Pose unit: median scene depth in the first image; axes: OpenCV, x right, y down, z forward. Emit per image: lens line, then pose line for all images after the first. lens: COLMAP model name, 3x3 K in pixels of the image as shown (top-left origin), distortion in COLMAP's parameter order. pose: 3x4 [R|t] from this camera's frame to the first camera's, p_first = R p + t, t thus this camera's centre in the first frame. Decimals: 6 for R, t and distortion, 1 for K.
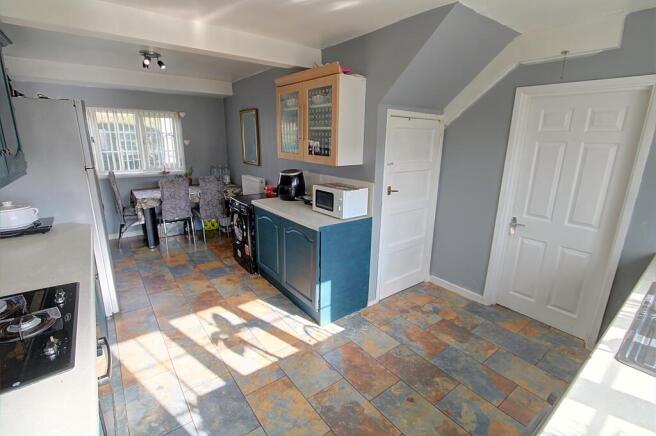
lens RADIAL K [[305.8, 0, 329.5], [0, 305.8, 219.9], [0, 0, 1]] dist [-0.003121, 0.000225]
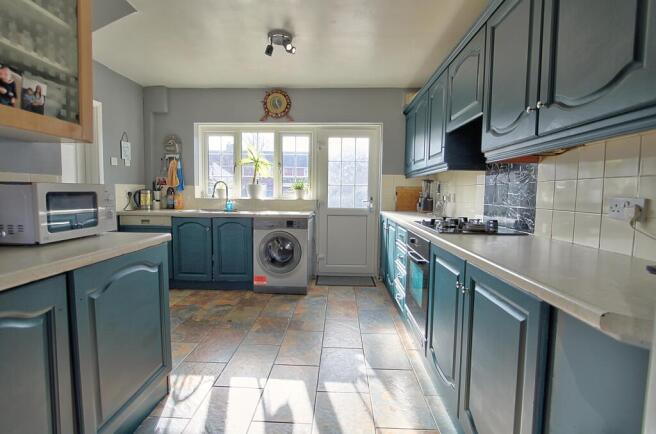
lens RADIAL K [[305.8, 0, 324.9], [0, 305.8, 215.3], [0, 0, 1]] dist [-0.003121, 0.000225]
pose [[-0.759721, -0.082605, 0.644981, -0.798208], [0.127338, 0.953793, 0.272146, -0.170581], [-0.637659, 0.288886, -0.714098, 1.358502]]
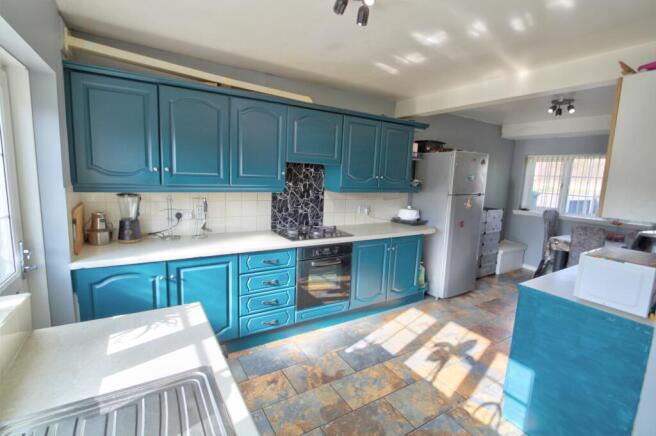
lens RADIAL K [[305.8, 0, 330.0], [0, 305.8, 216.5], [0, 0, 1]] dist [-0.003121, 0.000225]
pose [[-0.108783, 0.108052, -0.988176, 0.826754], [-0.291549, 0.946891, 0.135633, -0.109805], [0.950350, 0.302856, -0.071503, 0.591501]]
